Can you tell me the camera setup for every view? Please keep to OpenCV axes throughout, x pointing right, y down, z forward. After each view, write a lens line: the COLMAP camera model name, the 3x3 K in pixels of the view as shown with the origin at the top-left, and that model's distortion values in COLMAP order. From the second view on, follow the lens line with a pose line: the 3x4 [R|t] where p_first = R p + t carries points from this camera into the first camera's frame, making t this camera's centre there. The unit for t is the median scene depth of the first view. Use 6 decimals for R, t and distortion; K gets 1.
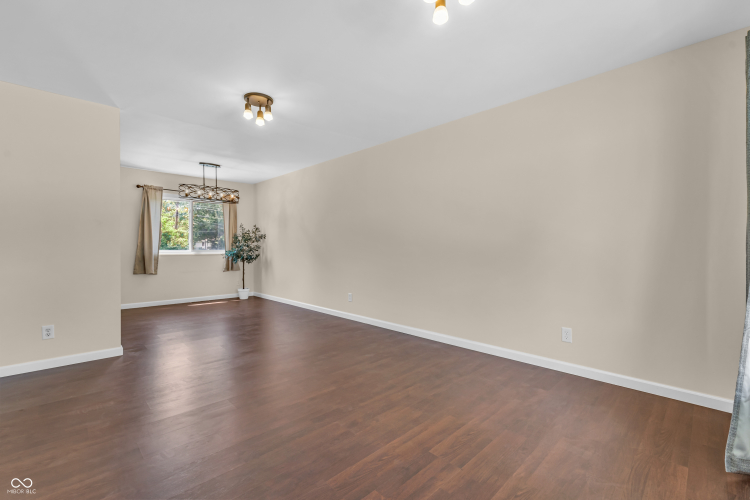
lens RADIAL K [[329.1, 0, 376.7], [0, 329.1, 248.5], [0, 0, 1]] dist [-0.002277, -0.000570]
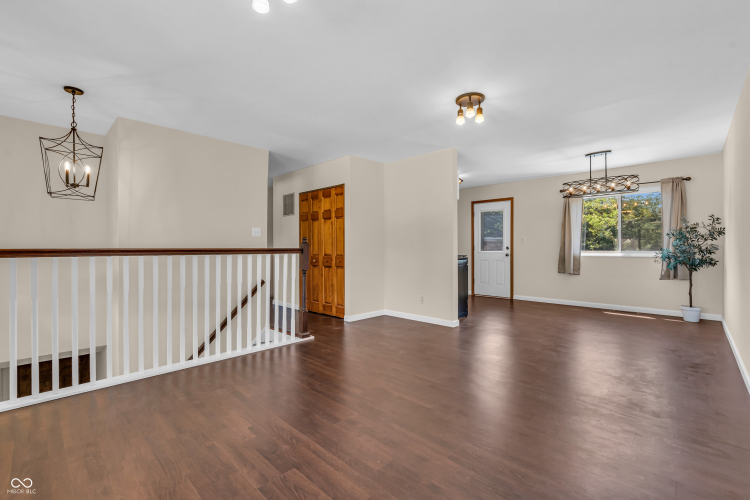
lens RADIAL K [[329.1, 0, 376.7], [0, 329.1, 248.5], [0, 0, 1]] dist [-0.002277, -0.000570]
pose [[0.034673, 0.003725, -0.999392, 0.339810], [-0.005250, 0.999980, 0.003545, -0.002297], [0.999385, 0.005124, 0.034692, 0.372705]]
